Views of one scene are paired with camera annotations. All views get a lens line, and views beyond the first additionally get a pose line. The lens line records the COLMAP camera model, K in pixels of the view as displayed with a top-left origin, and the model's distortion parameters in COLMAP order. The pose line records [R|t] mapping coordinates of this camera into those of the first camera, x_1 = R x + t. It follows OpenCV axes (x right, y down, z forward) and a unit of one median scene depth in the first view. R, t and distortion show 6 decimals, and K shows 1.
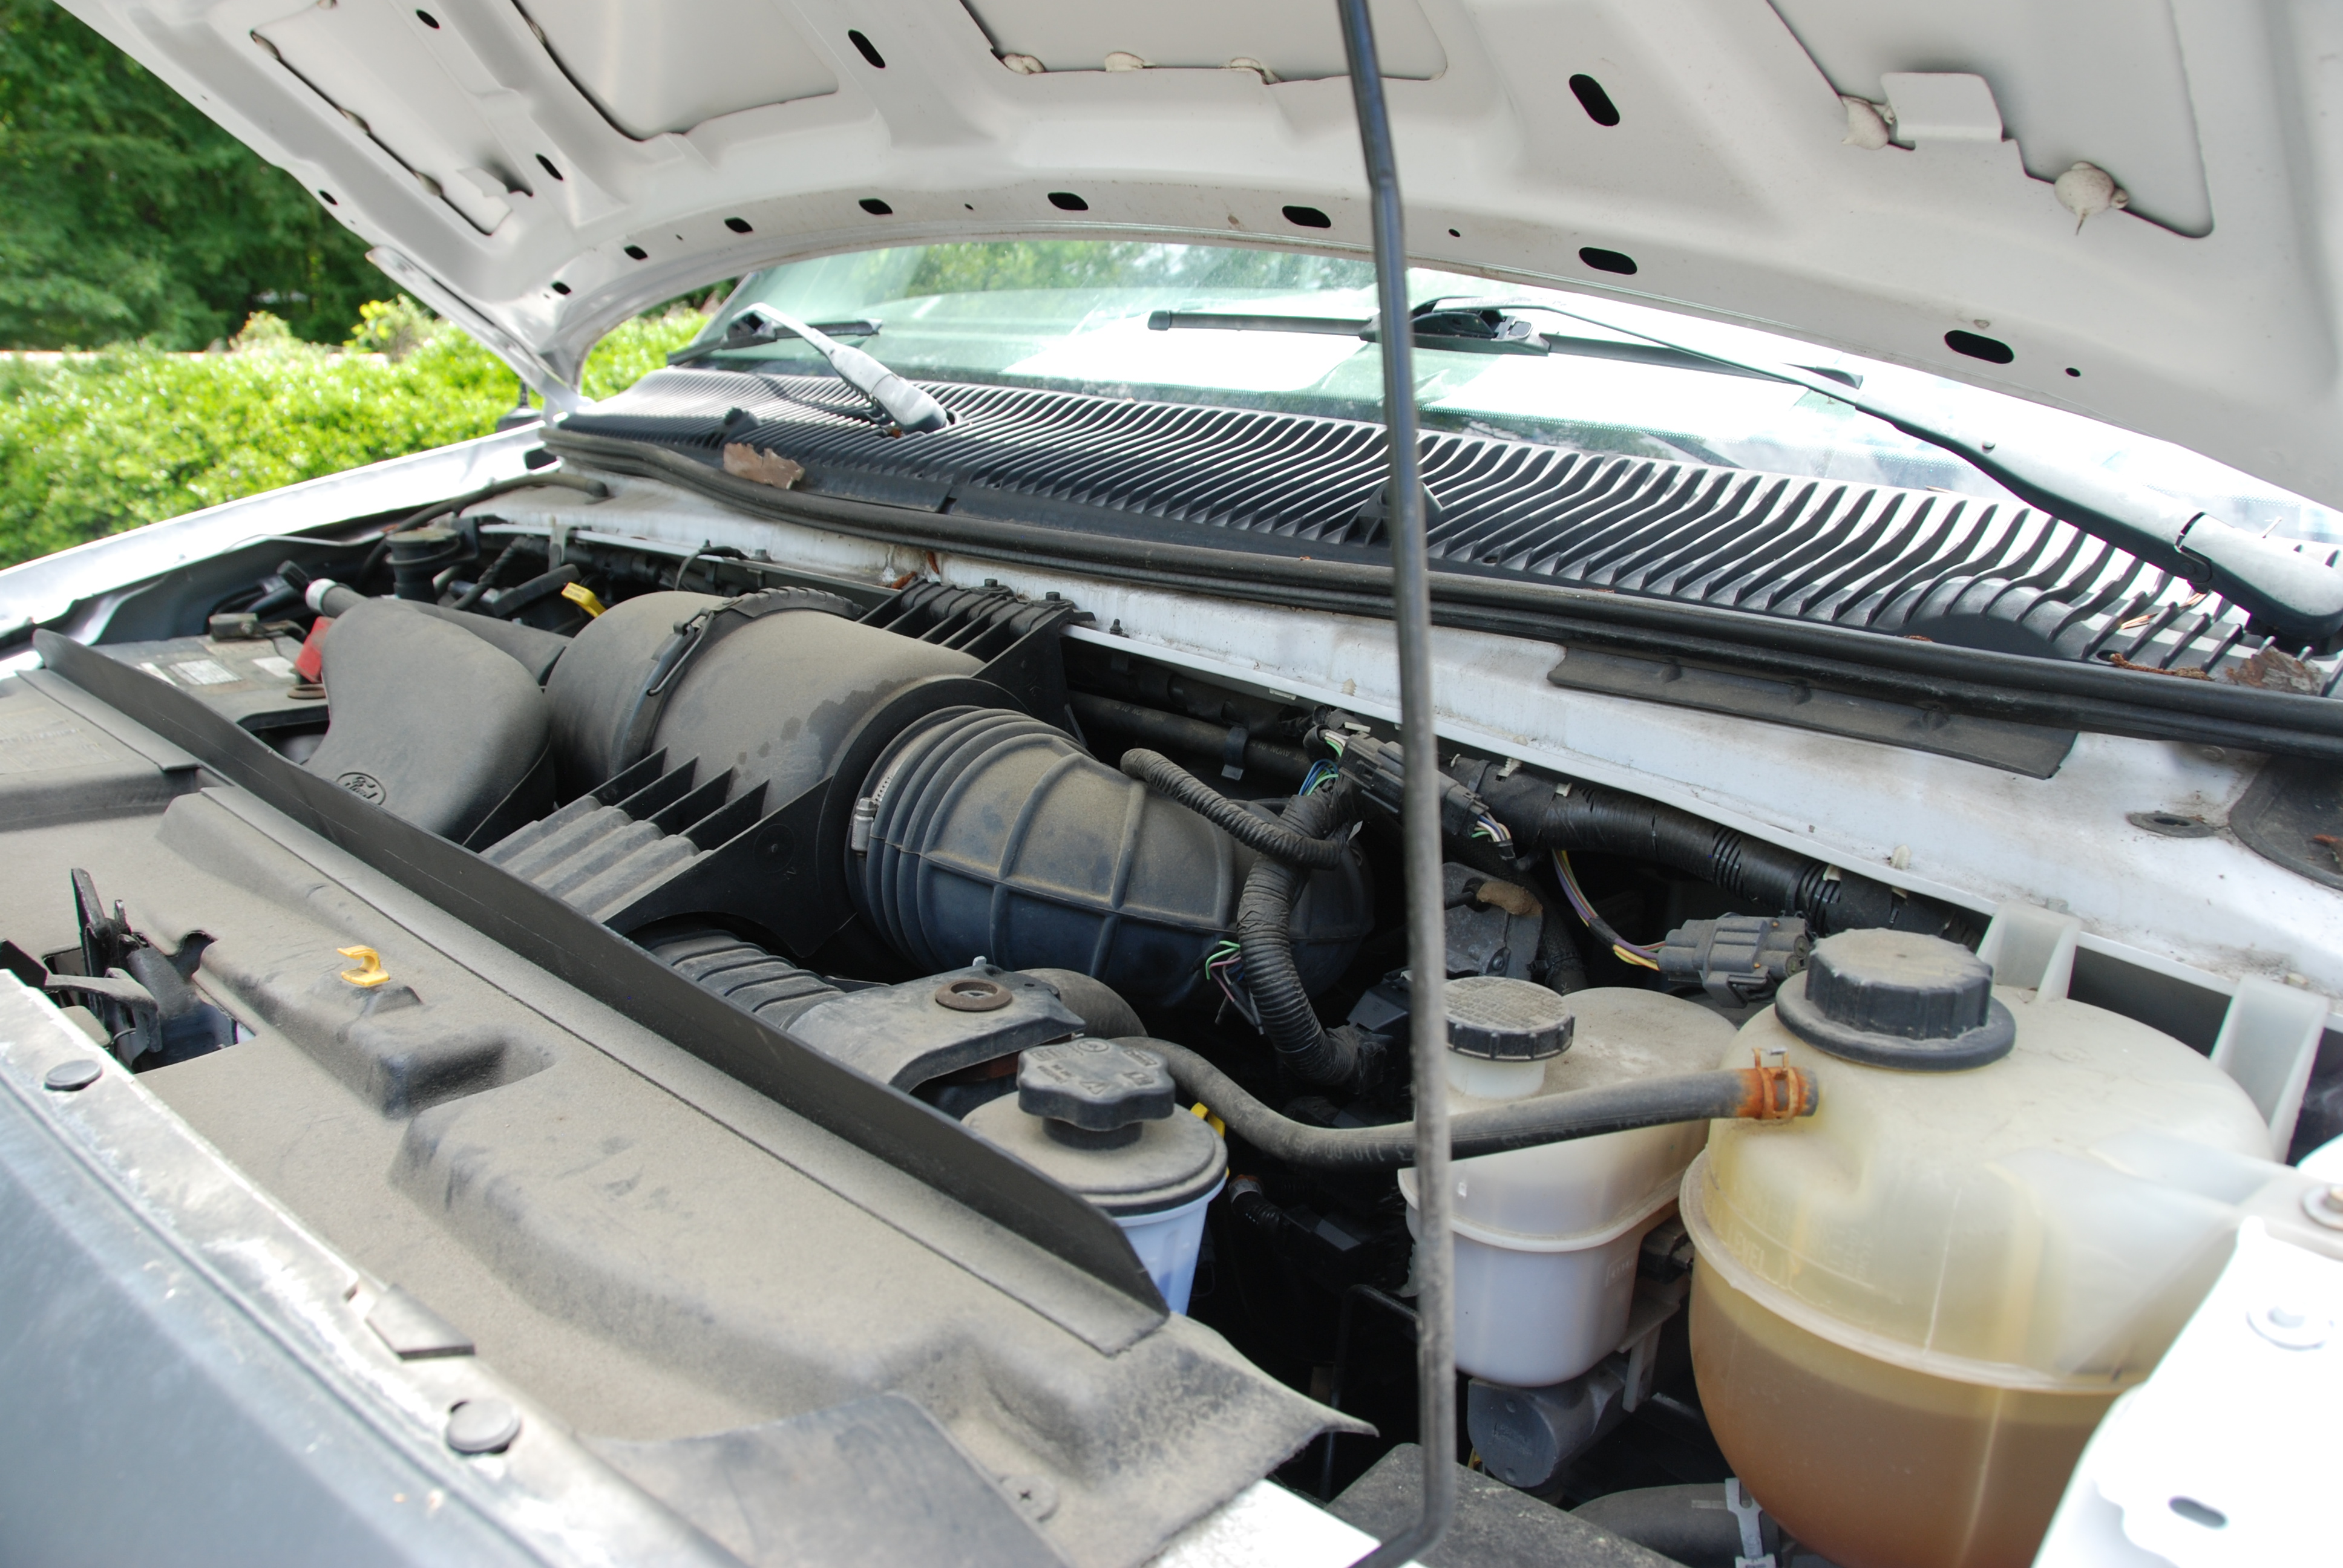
lens RADIAL K [[1824.3, 0, 1174.1], [0, 1824.3, 811.3], [0, 0, 1]] dist [-0.163183, 0.105865]
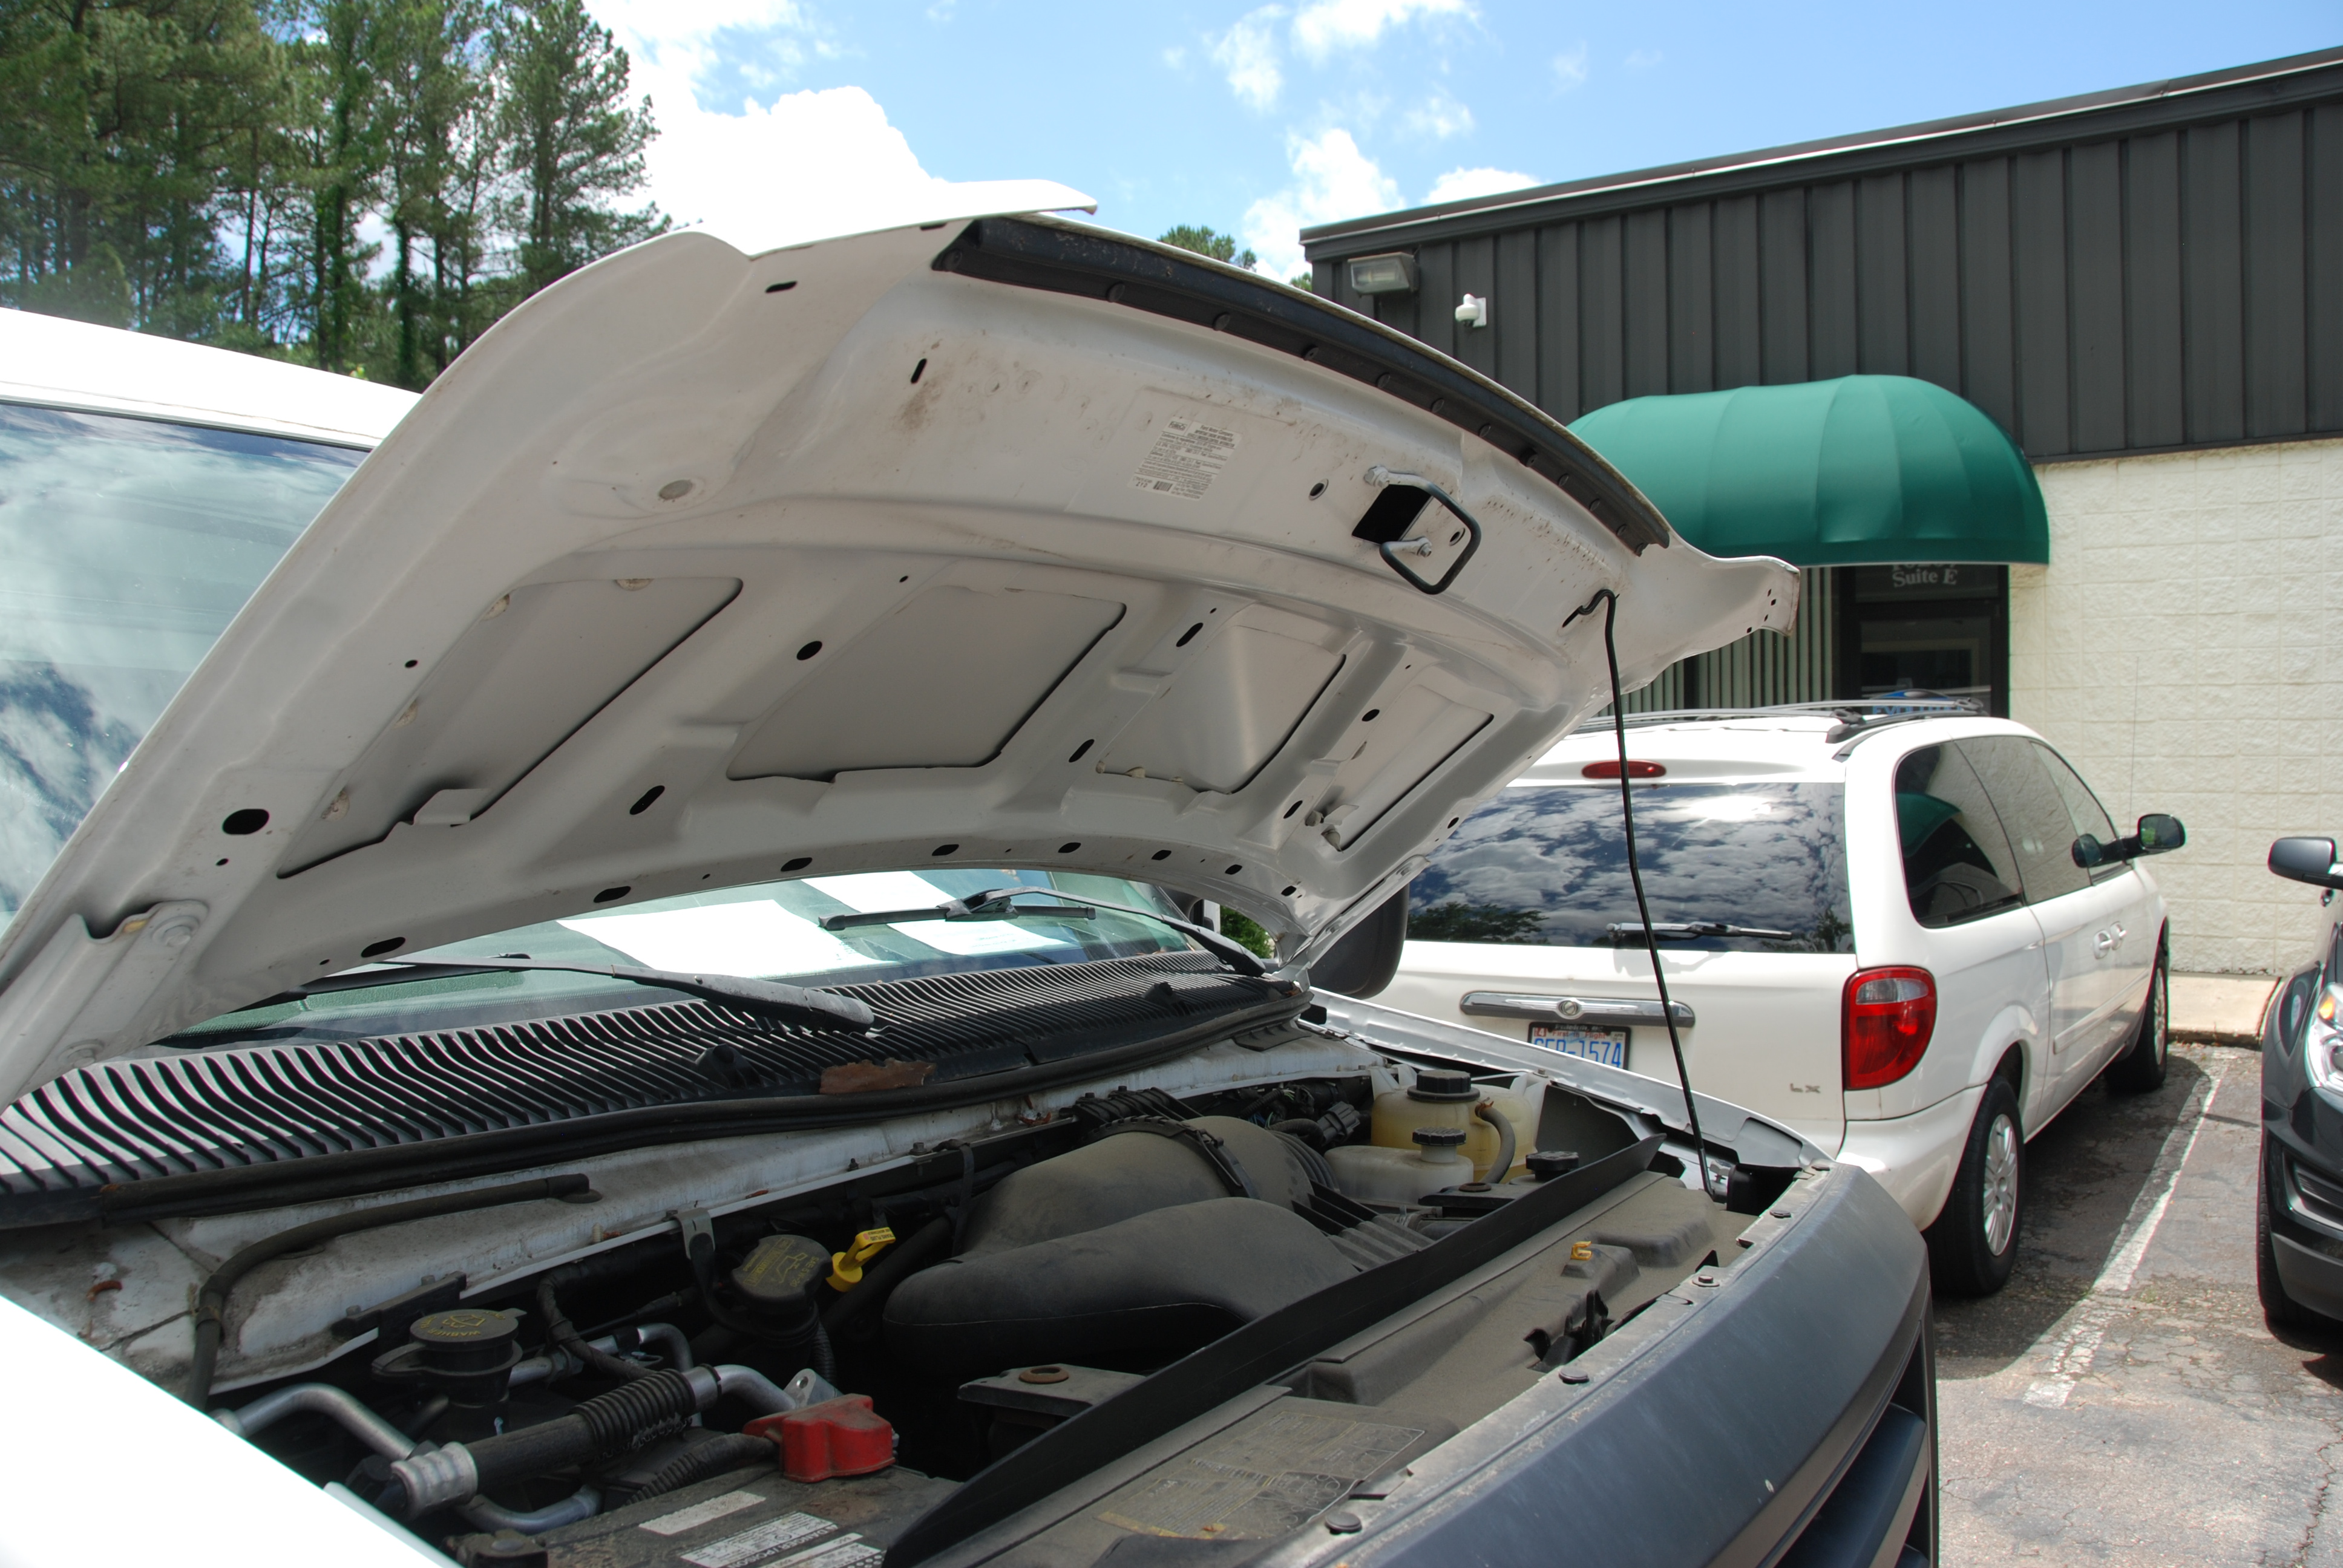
lens RADIAL K [[1872.0, 0, 1169.7], [0, 1872.0, 803.9], [0, 0, 1]] dist [-0.161413, 0.130377]
pose [[-0.219501, -0.021672, 0.975371, -1.465896], [0.265404, 0.960722, 0.081074, -0.423398], [-0.938818, 0.276664, -0.205128, 1.070893]]
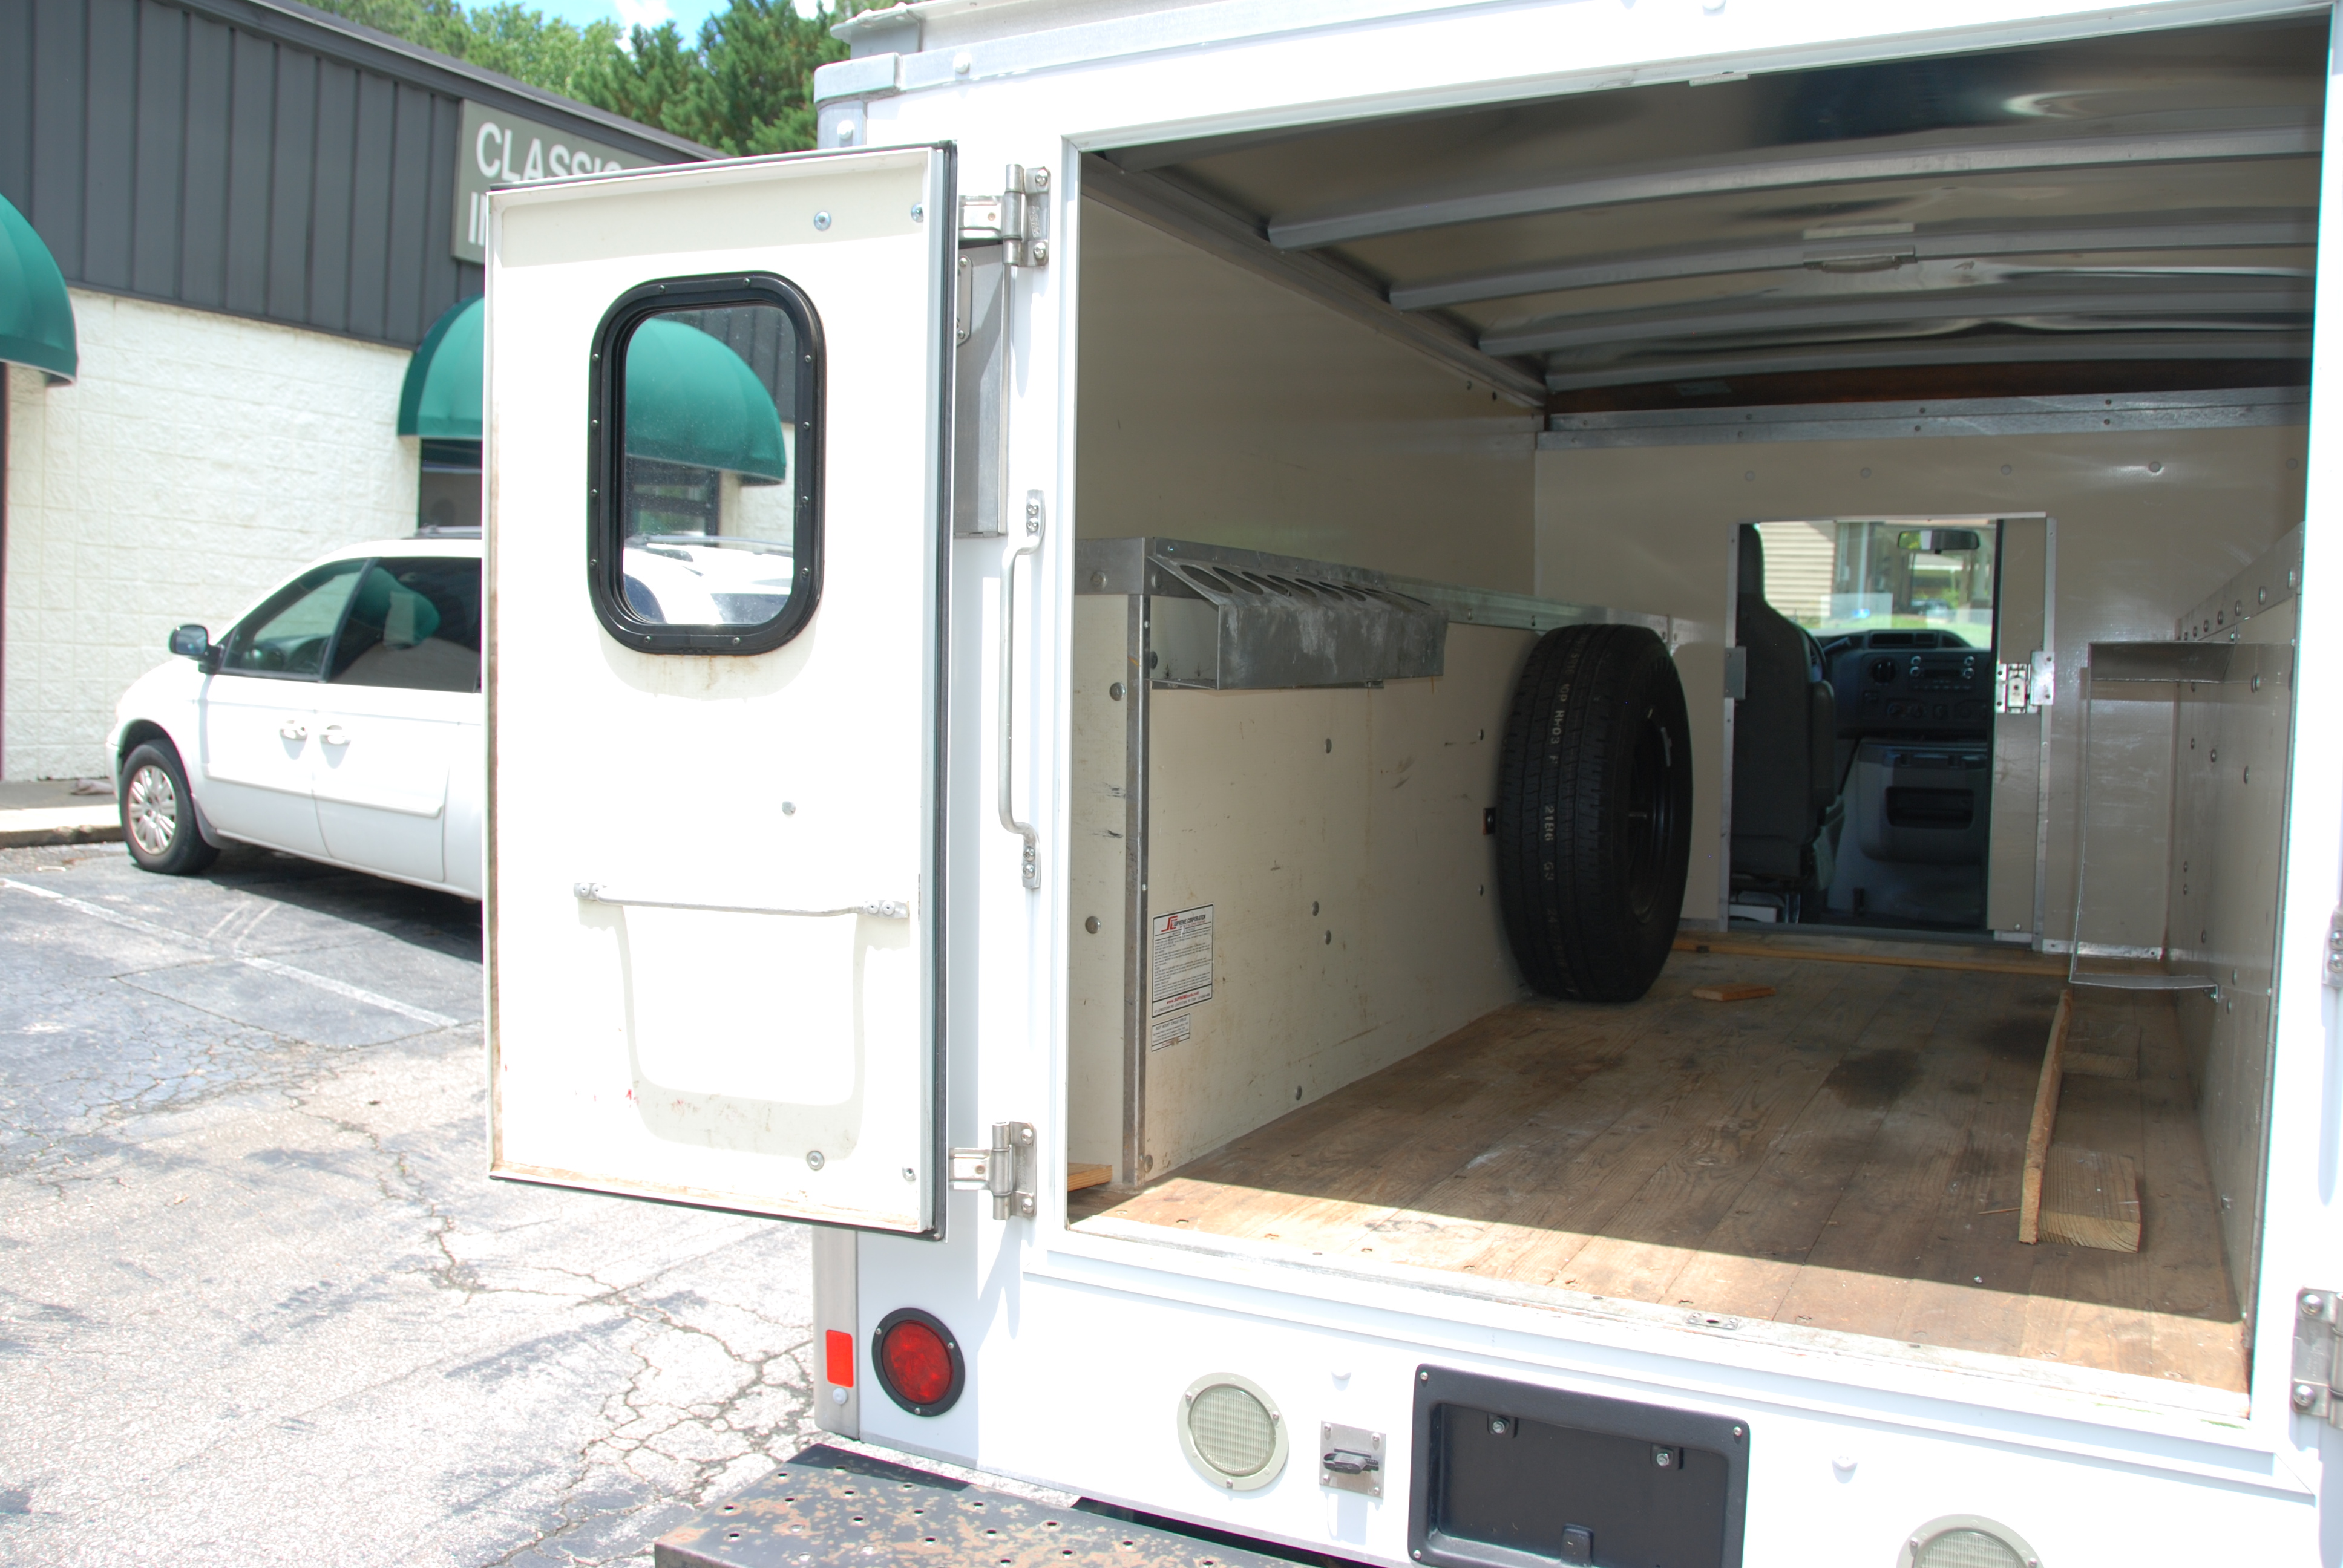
lens RADIAL K [[1872.8, 0, 1175.3], [0, 1872.8, 801.4], [0, 0, 1]] dist [-0.156771, 0.127190]
pose [[-0.954541, -0.023471, -0.297153, 3.480689], [-0.121972, 0.940370, 0.317532, -1.234251], [0.271981, 0.339342, -0.900485, 5.061172]]
